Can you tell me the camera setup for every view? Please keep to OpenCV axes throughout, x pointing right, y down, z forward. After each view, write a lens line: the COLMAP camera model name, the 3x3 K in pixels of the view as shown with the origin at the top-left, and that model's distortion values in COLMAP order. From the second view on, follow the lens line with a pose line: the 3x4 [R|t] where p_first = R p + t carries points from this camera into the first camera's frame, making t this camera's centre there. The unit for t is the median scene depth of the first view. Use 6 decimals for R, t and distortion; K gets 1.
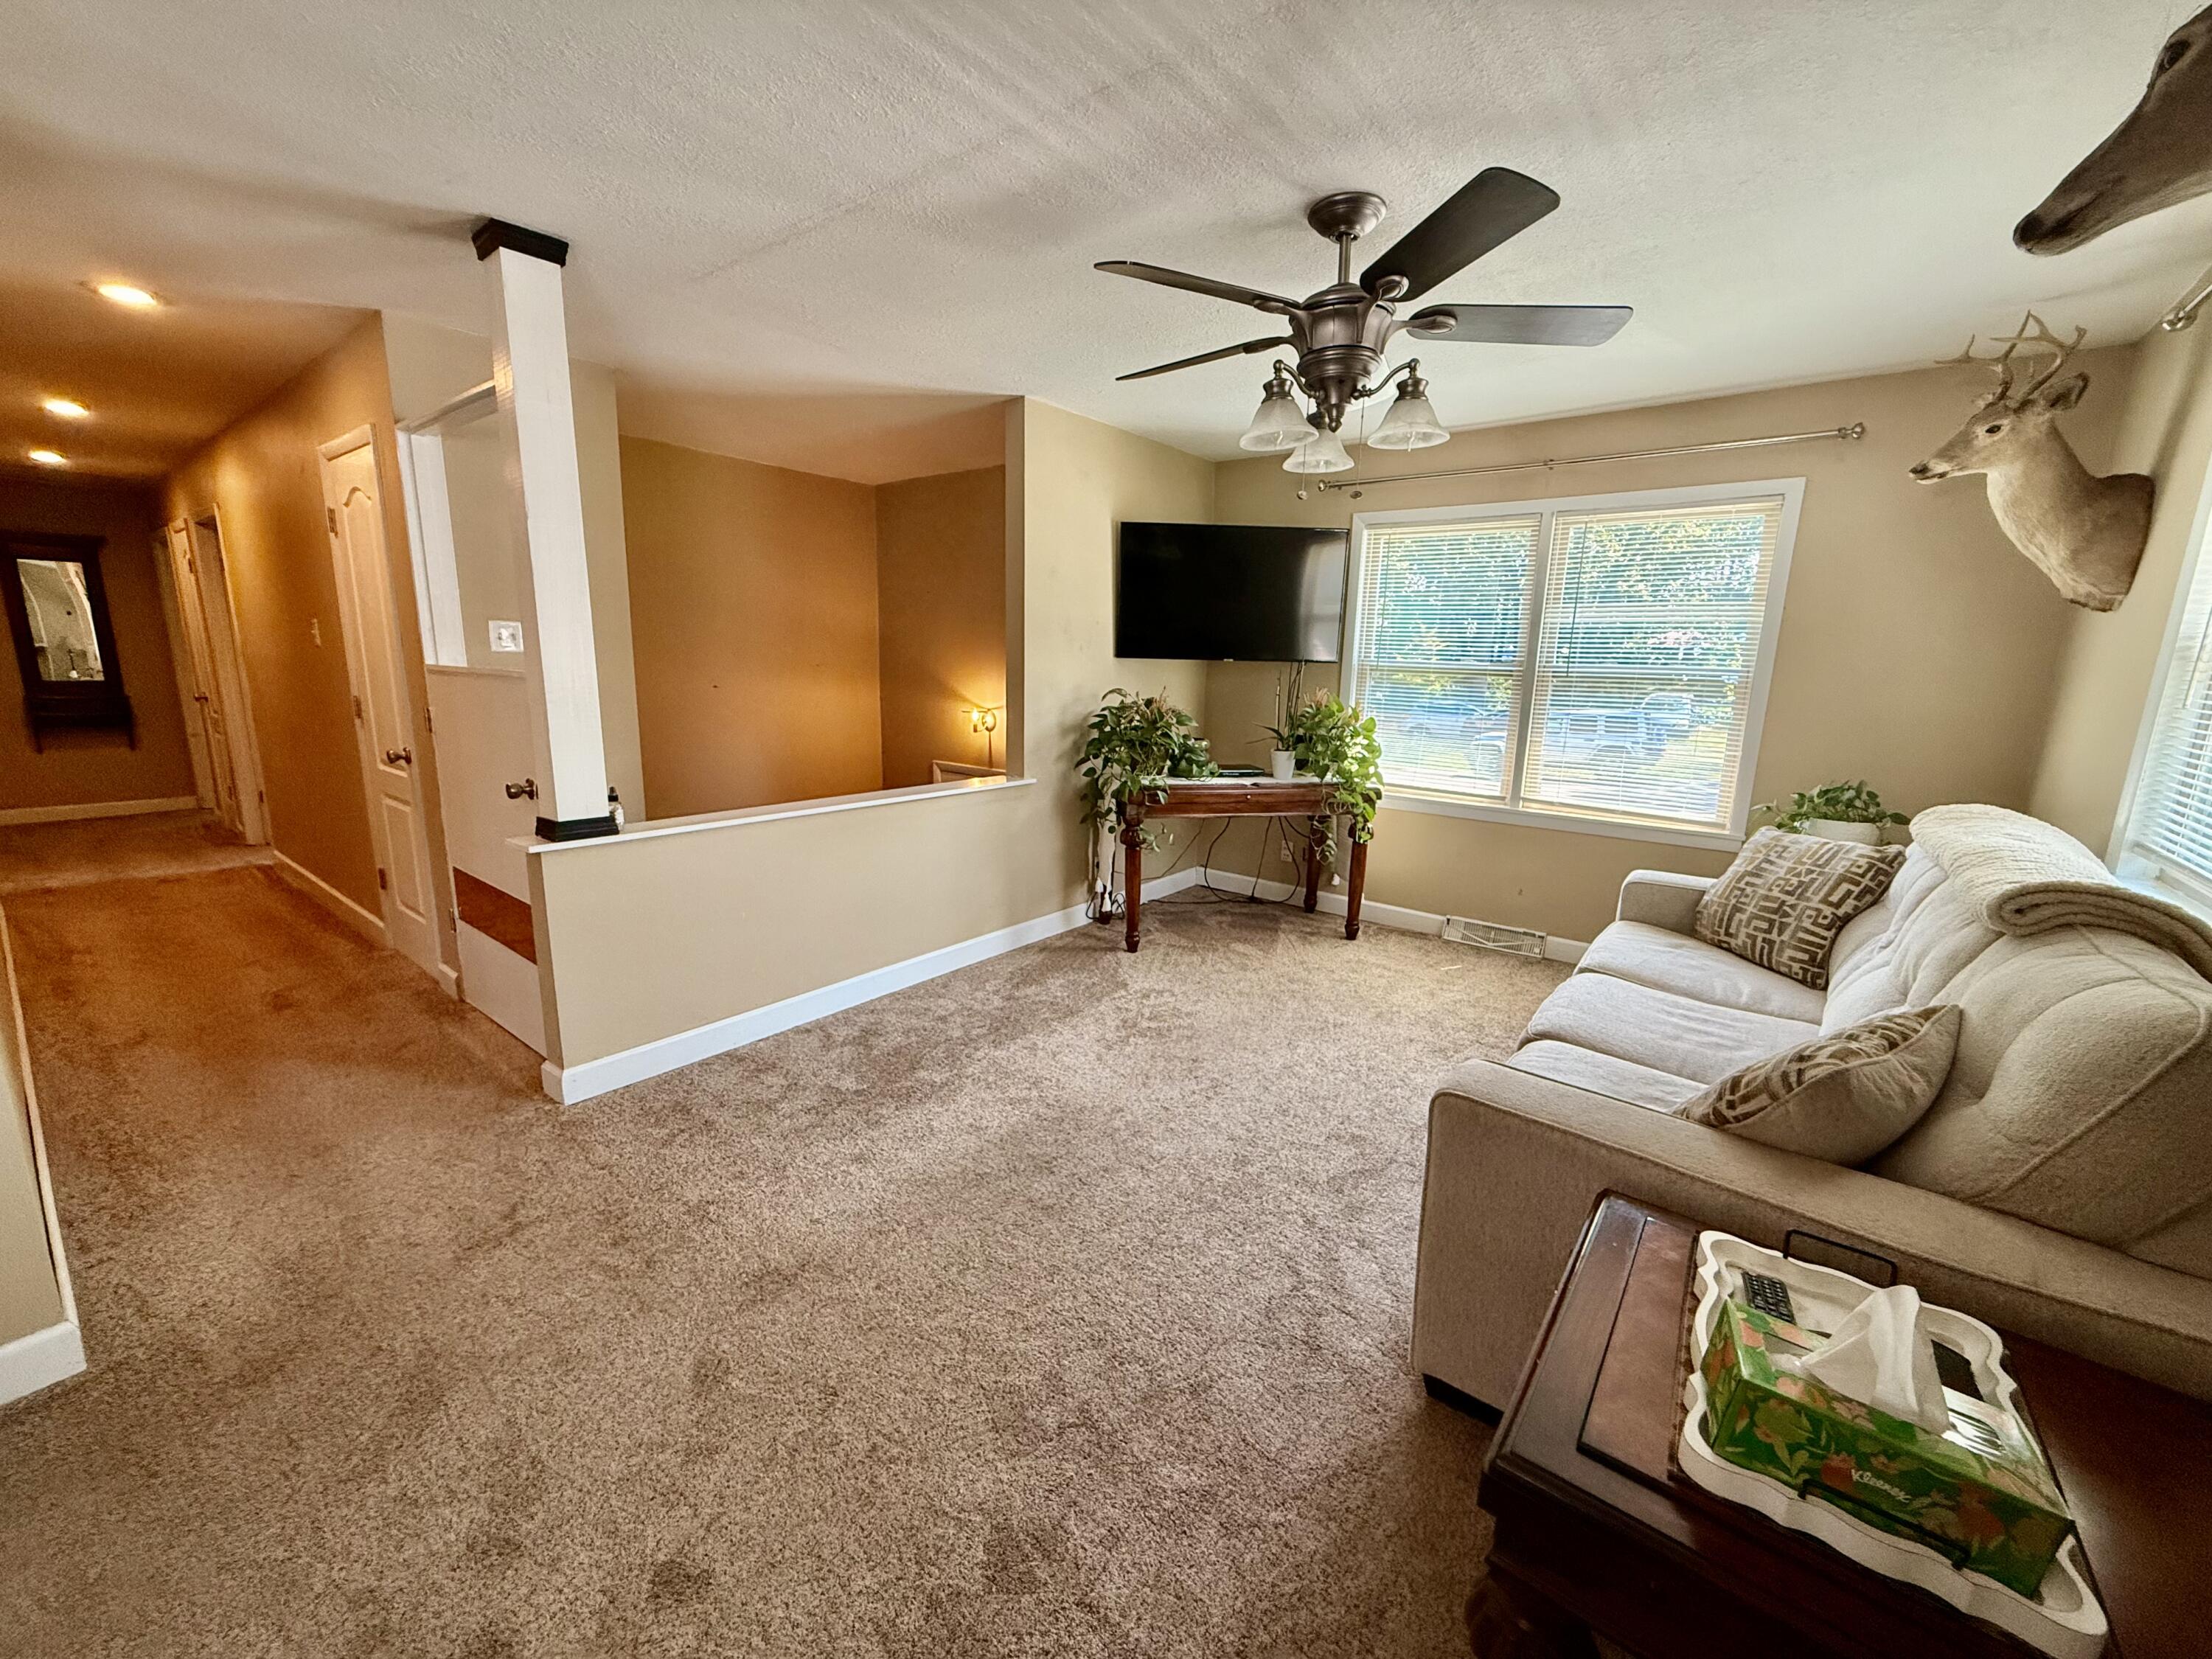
lens RADIAL K [[879.7, 0, 1099.3], [0, 879.7, 827.9], [0, 0, 1]] dist [-0.000584, -0.000391]
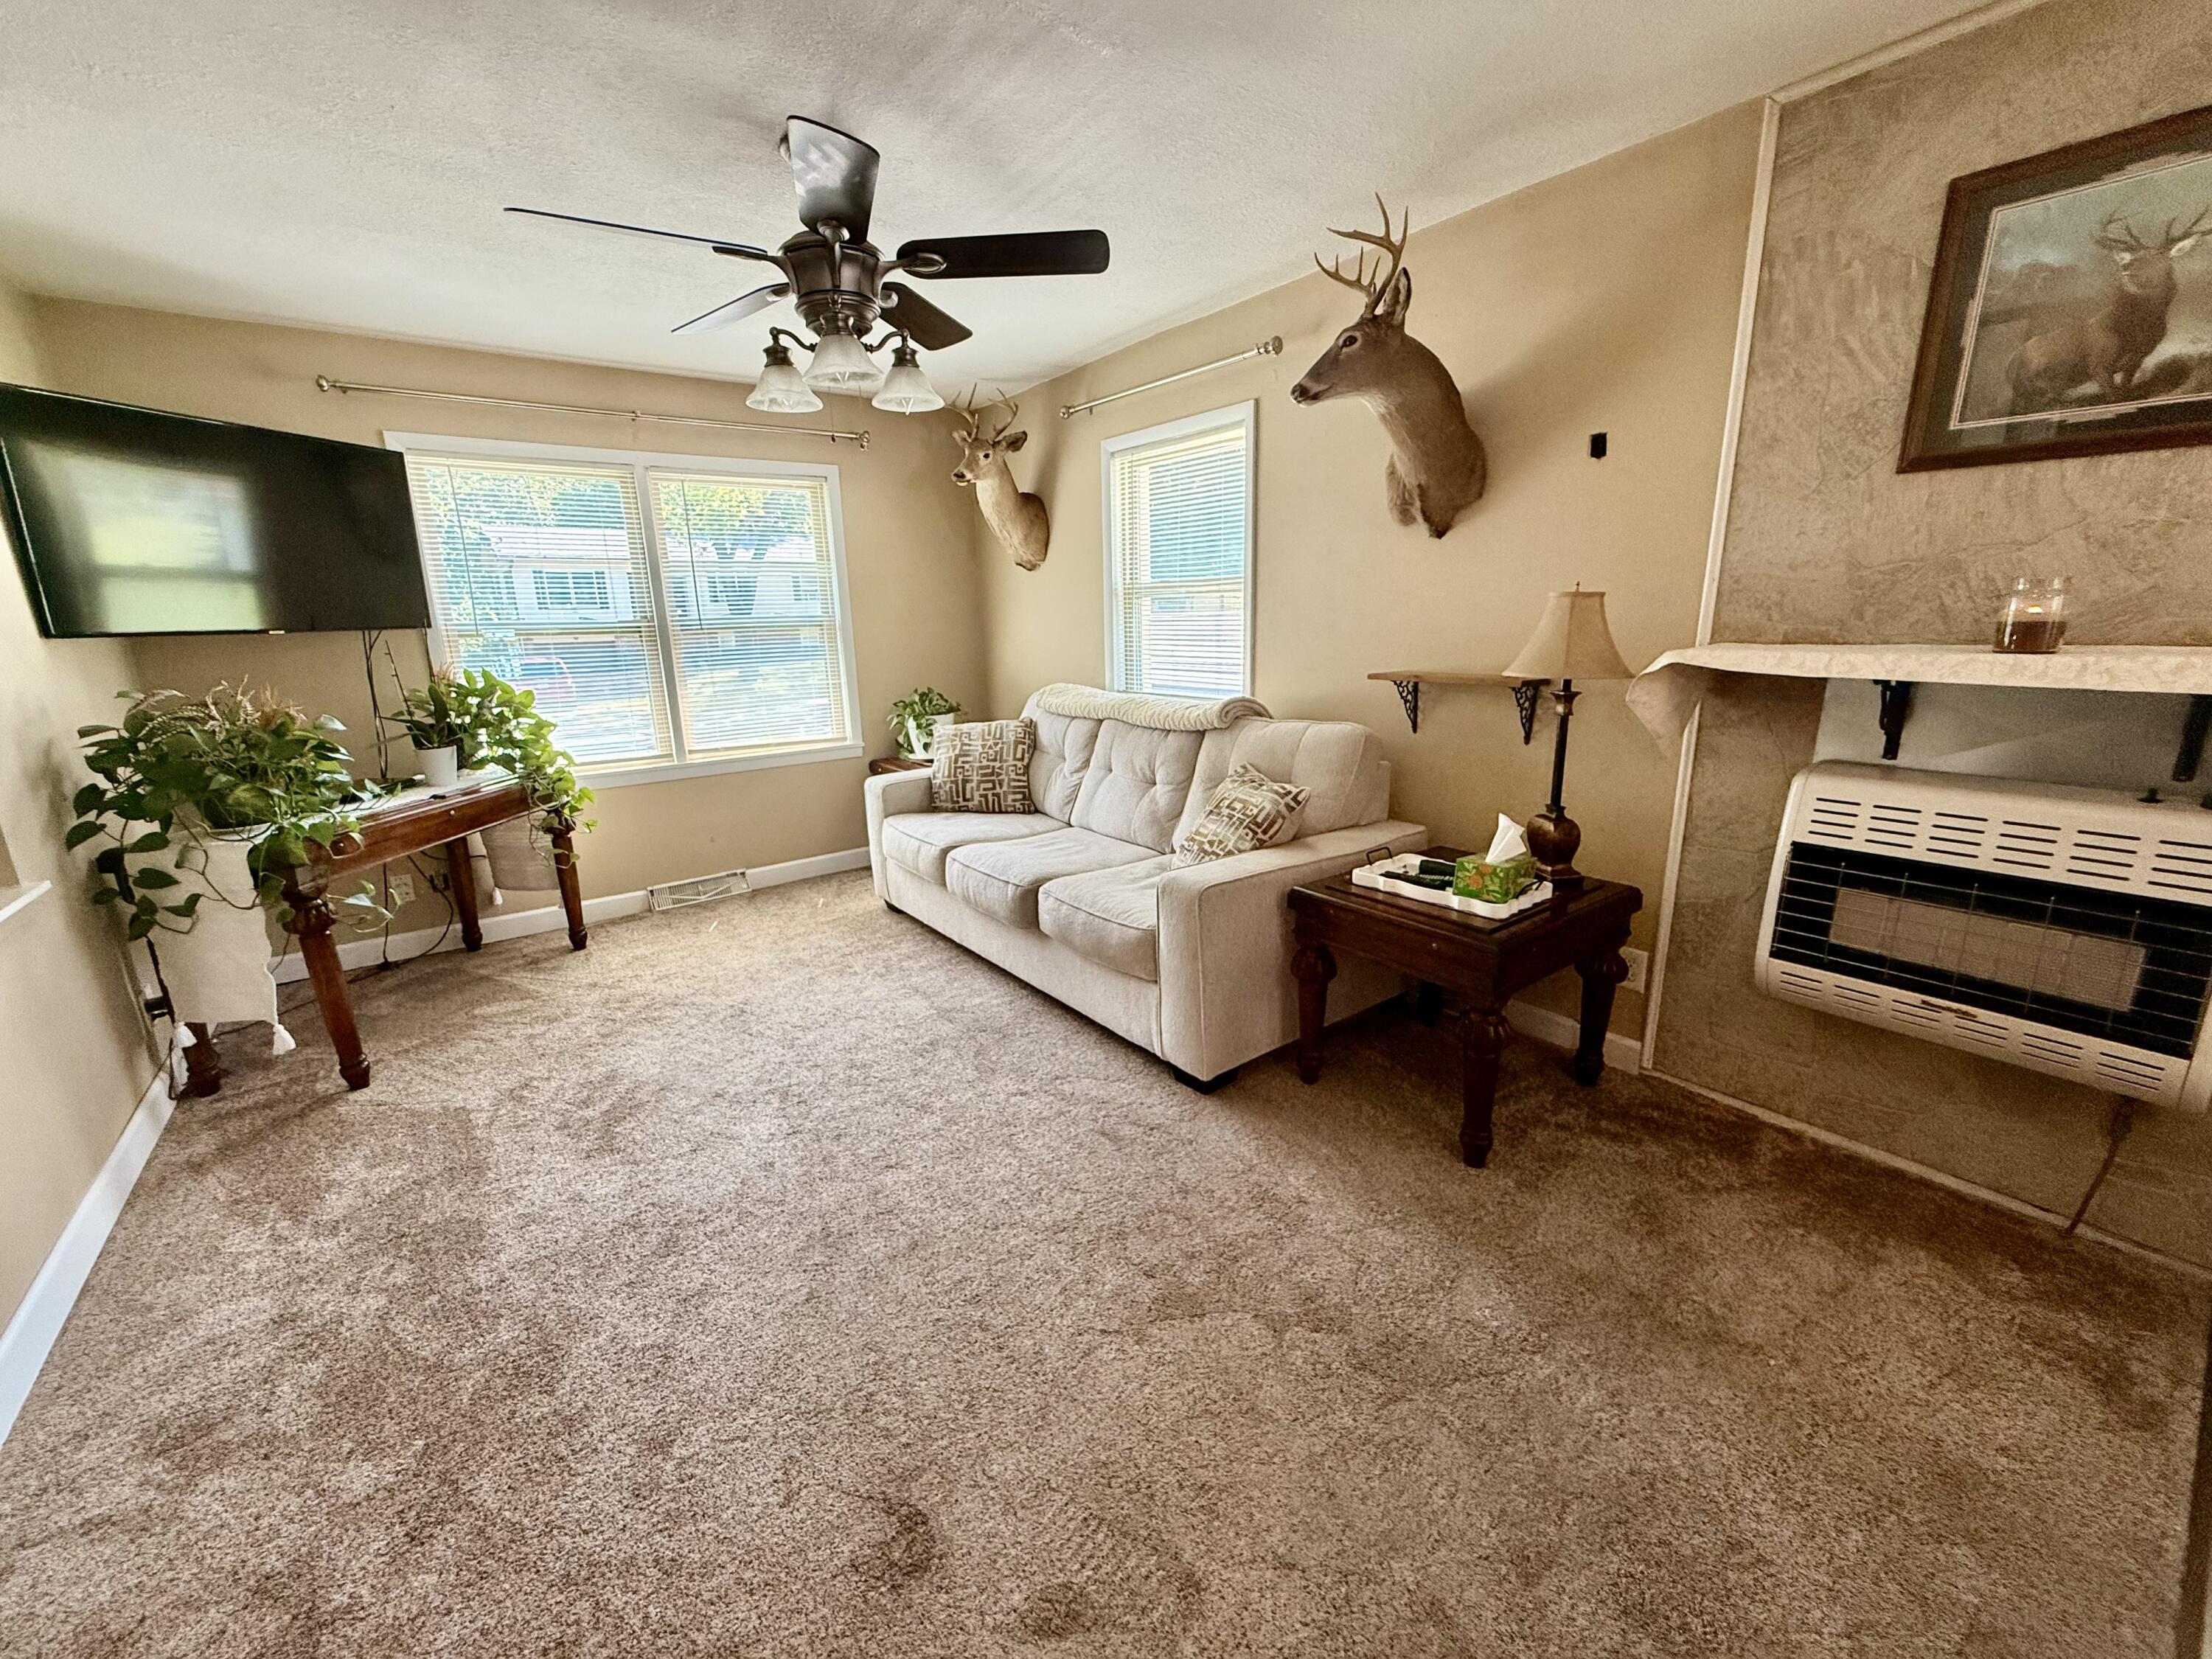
lens RADIAL K [[878.3, 0, 1098.4], [0, 878.3, 828.9], [0, 0, 1]] dist [-0.003221, 0.001728]
pose [[0.249224, -0.260200, 0.932836, -0.394783], [0.220925, 0.953107, 0.206830, -0.056032], [-0.942910, 0.154539, 0.295022, 0.277832]]
